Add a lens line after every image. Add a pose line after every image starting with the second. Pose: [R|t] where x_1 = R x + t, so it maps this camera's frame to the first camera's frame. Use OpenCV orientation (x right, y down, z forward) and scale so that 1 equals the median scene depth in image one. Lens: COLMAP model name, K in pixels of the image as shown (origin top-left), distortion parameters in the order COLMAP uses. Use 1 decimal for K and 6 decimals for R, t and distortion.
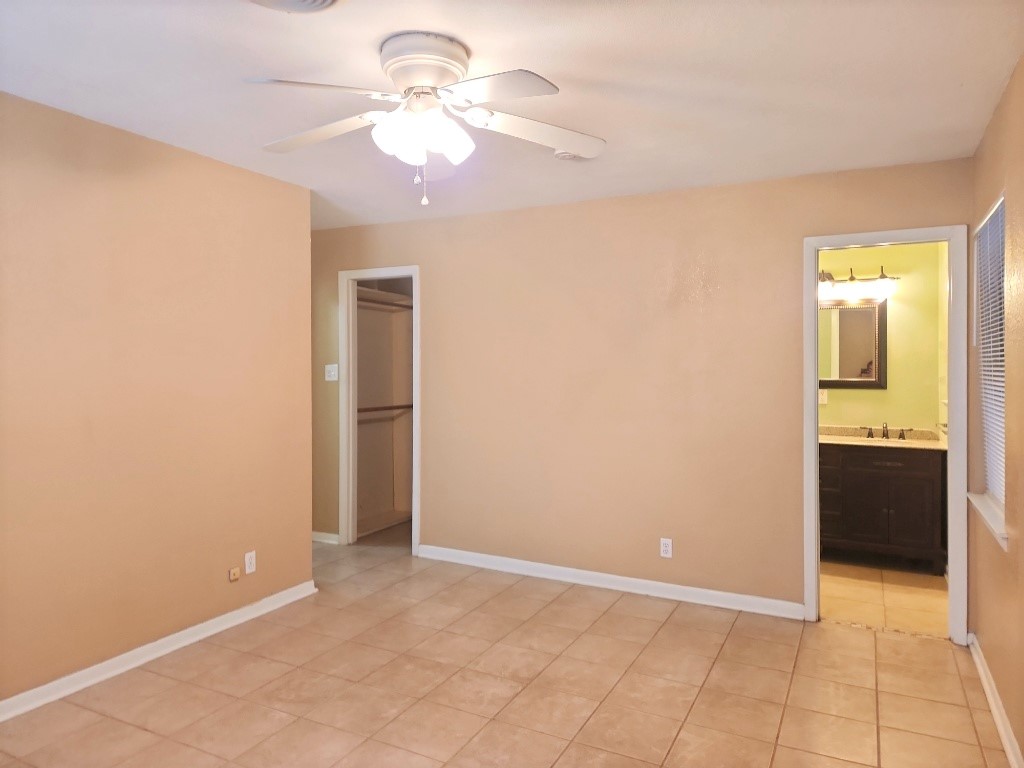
lens RADIAL K [[687.5, 0, 520.1], [0, 687.5, 386.0], [0, 0, 1]] dist [0.074318, -0.020541]
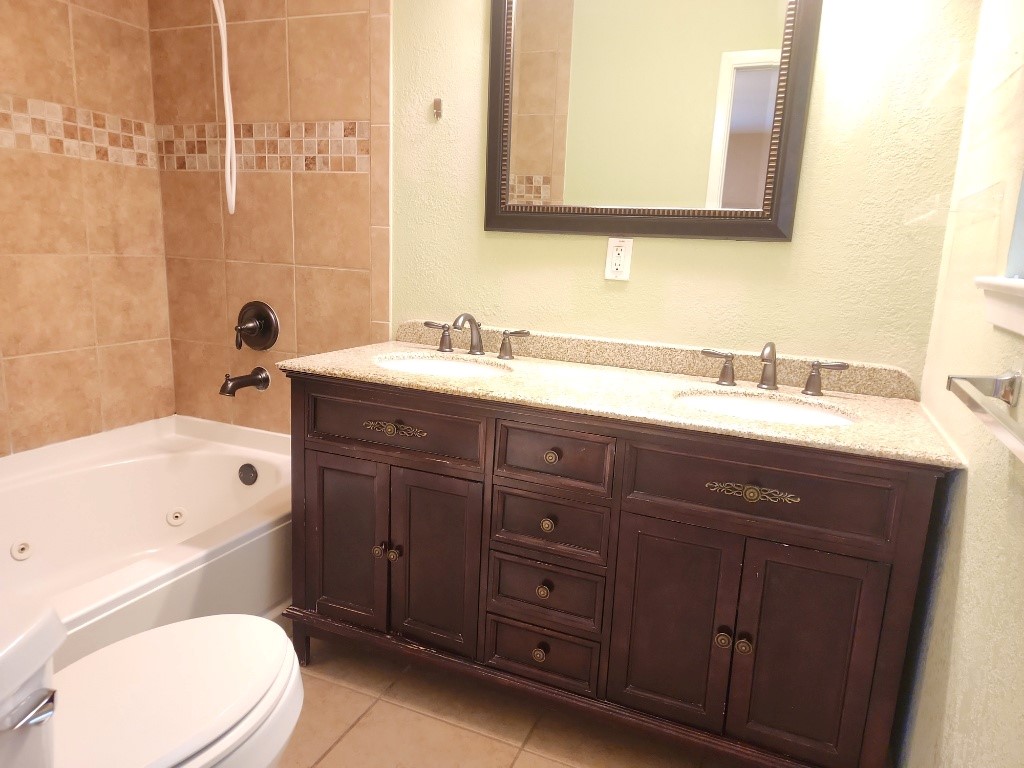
lens RADIAL K [[687.5, 0, 505.2], [0, 687.5, 383.3], [0, 0, 1]] dist [0.074318, -0.020541]
pose [[0.997726, 0.030189, 0.060256, 0.376183], [-0.041094, 0.981140, 0.188878, 0.014473], [-0.053417, -0.190924, 0.980150, 0.679751]]
